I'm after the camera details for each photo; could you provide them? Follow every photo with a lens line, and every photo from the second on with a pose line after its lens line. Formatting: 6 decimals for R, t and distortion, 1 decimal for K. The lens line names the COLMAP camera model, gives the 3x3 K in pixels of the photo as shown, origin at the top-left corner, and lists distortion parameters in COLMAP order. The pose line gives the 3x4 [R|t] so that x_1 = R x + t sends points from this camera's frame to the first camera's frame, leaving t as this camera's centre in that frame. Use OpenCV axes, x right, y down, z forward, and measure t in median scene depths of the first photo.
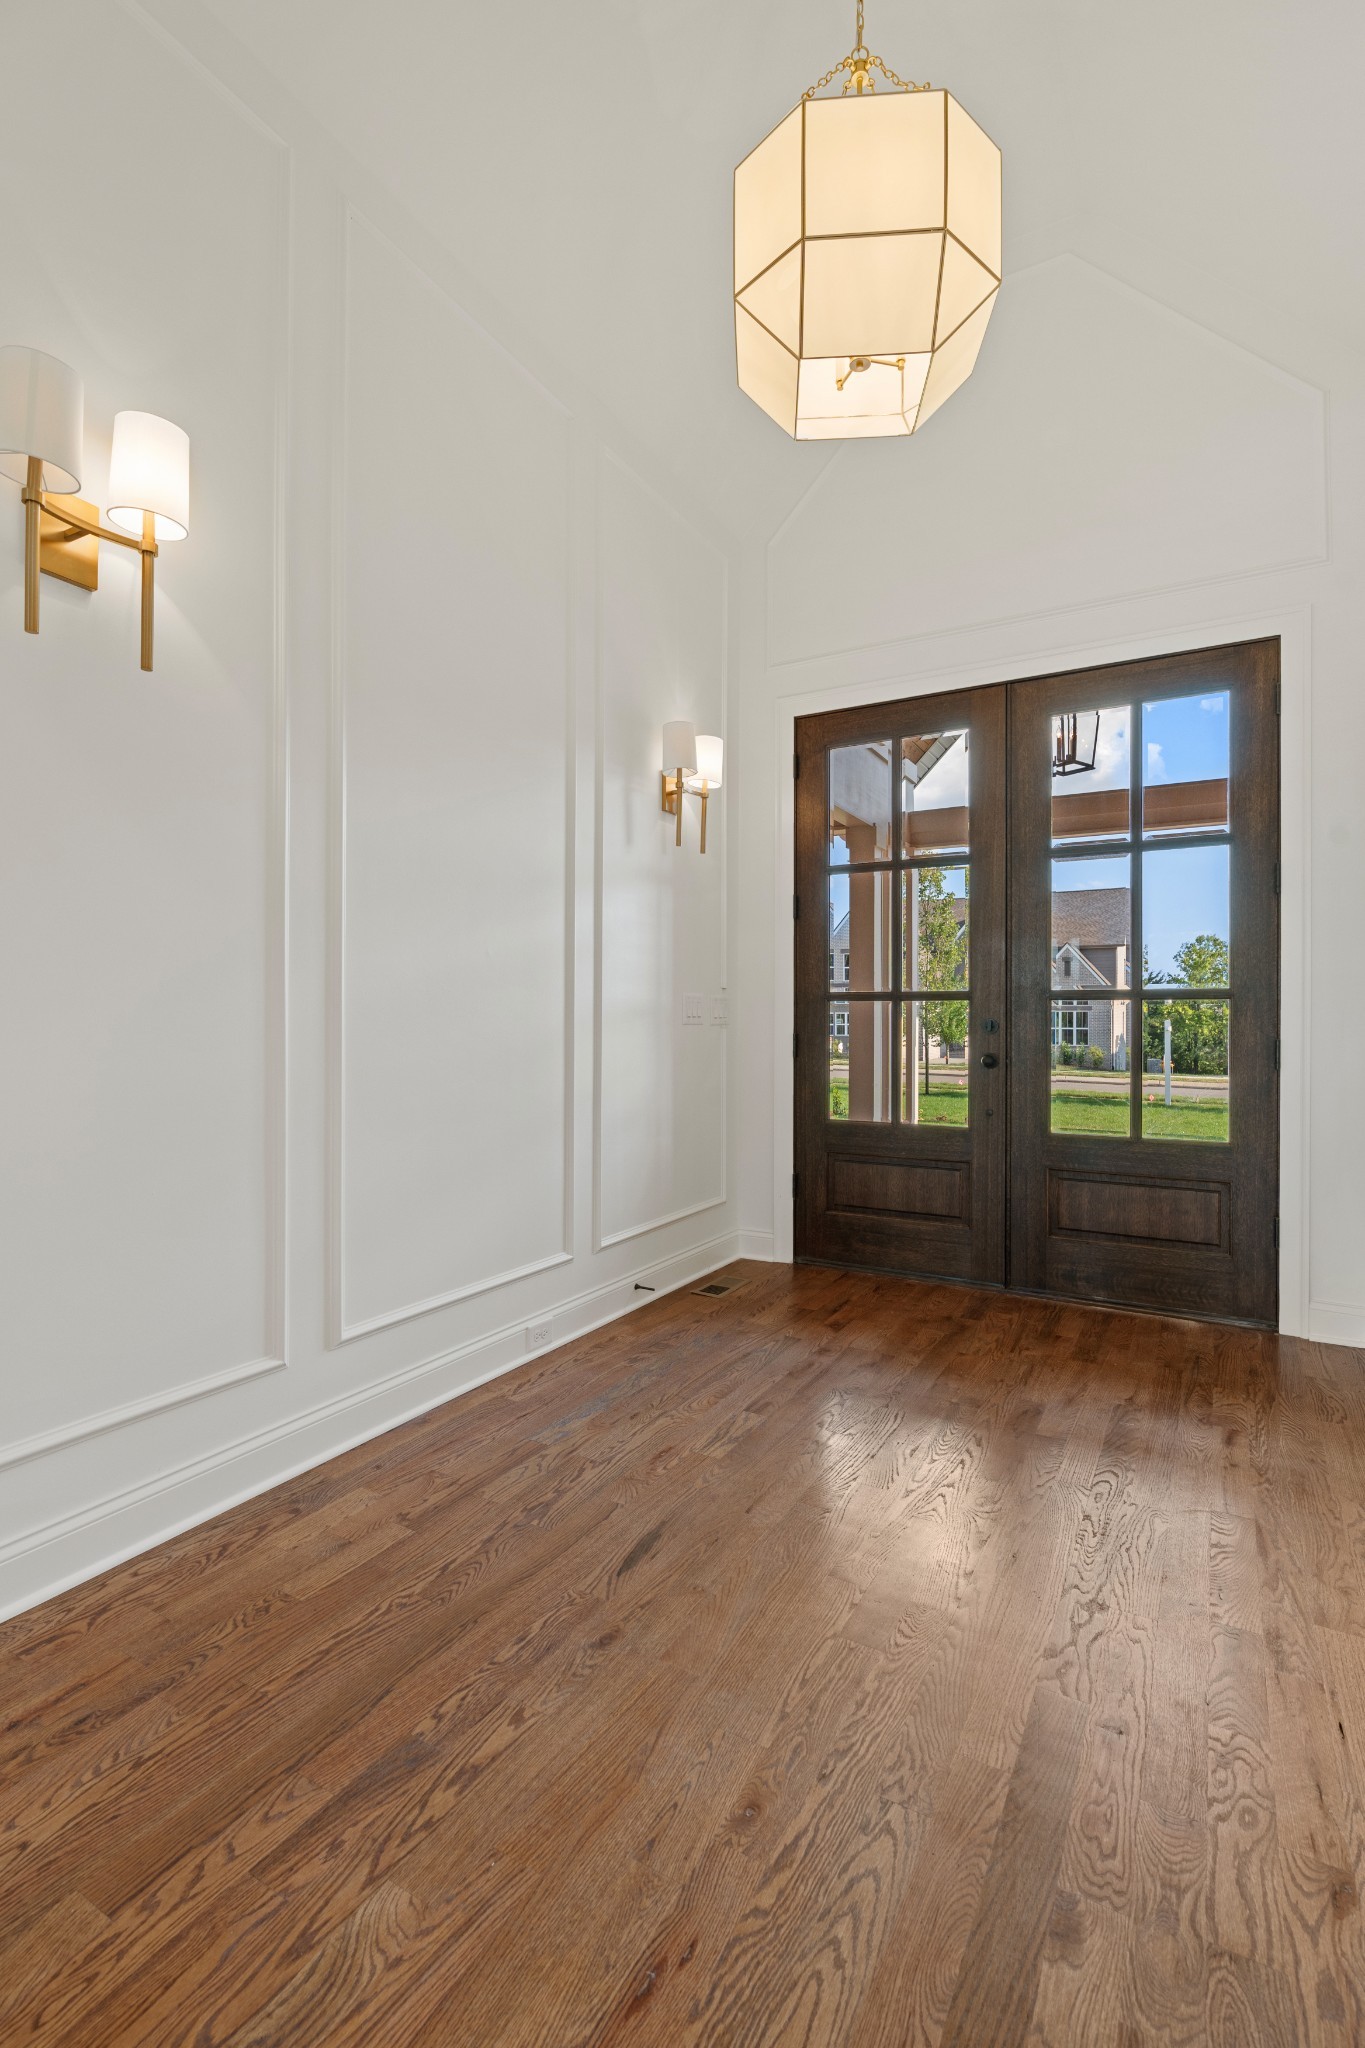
lens RADIAL K [[929.4, 0, 672.7], [0, 929.4, 1021.7], [0, 0, 1]] dist [-0.012447, 0.005094]
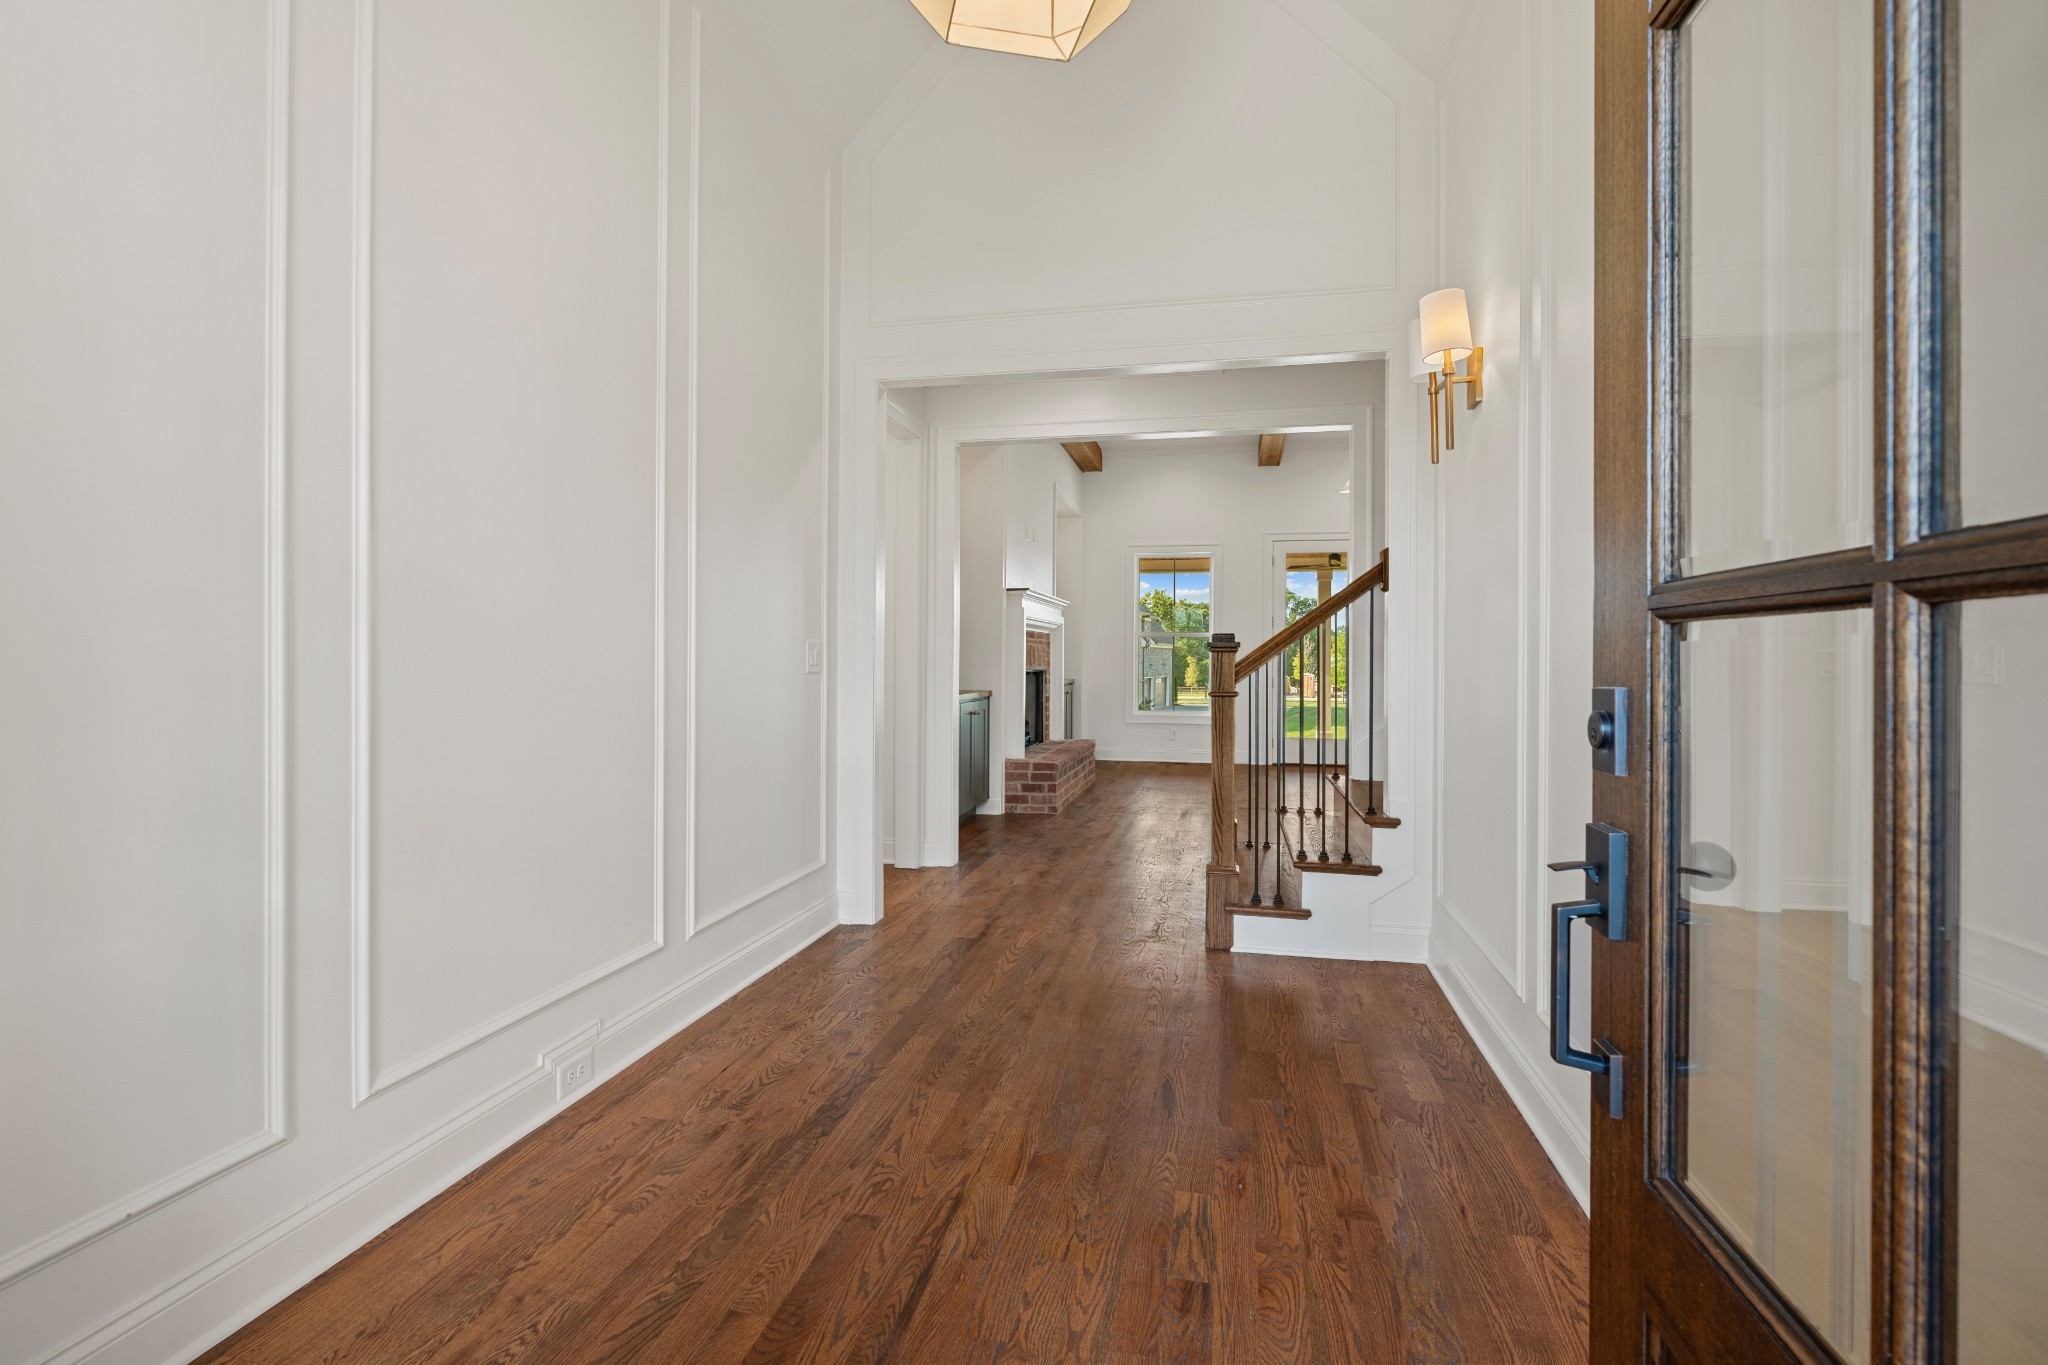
lens RADIAL K [[929.4, 0, 1029.2], [0, 929.4, 667.3], [0, 0, 1]] dist [-0.012447, 0.005094]
pose [[-0.948958, -0.005649, -0.315350, 0.320763], [-0.008135, 0.999945, 0.006567, -0.011055], [0.315296, 0.008797, -0.948953, 1.254609]]
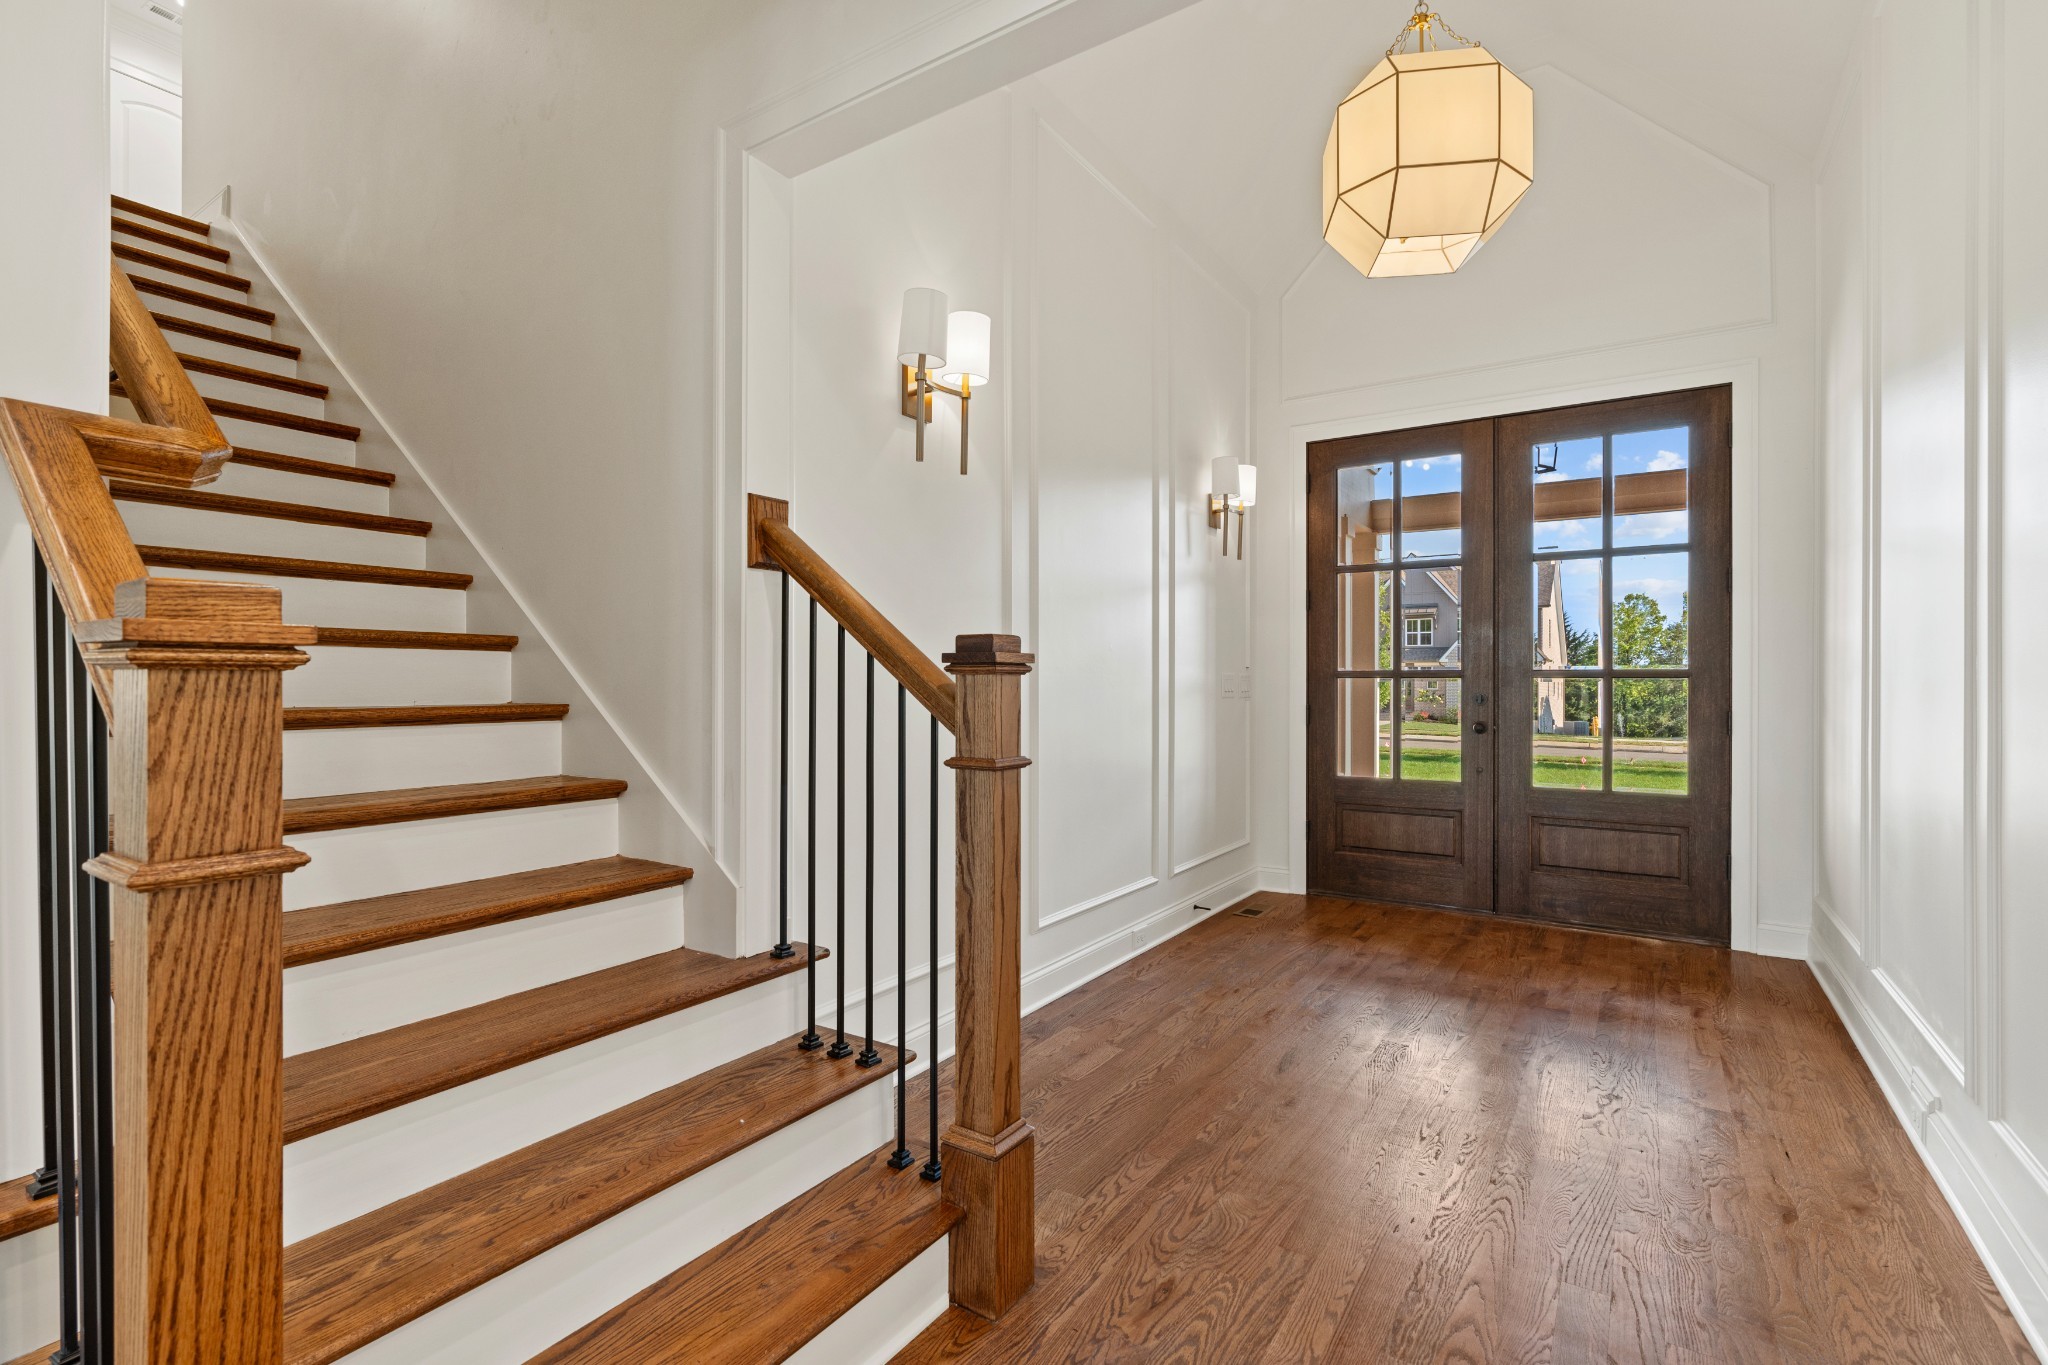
lens RADIAL K [[929.4, 0, 1011.4], [0, 929.4, 685.9], [0, 0, 1]] dist [-0.012447, 0.005094]
pose [[0.997601, -0.002618, -0.069179, -0.216542], [0.002769, 0.999994, 0.002084, -0.019232], [0.069173, -0.002270, 0.997602, -0.295440]]
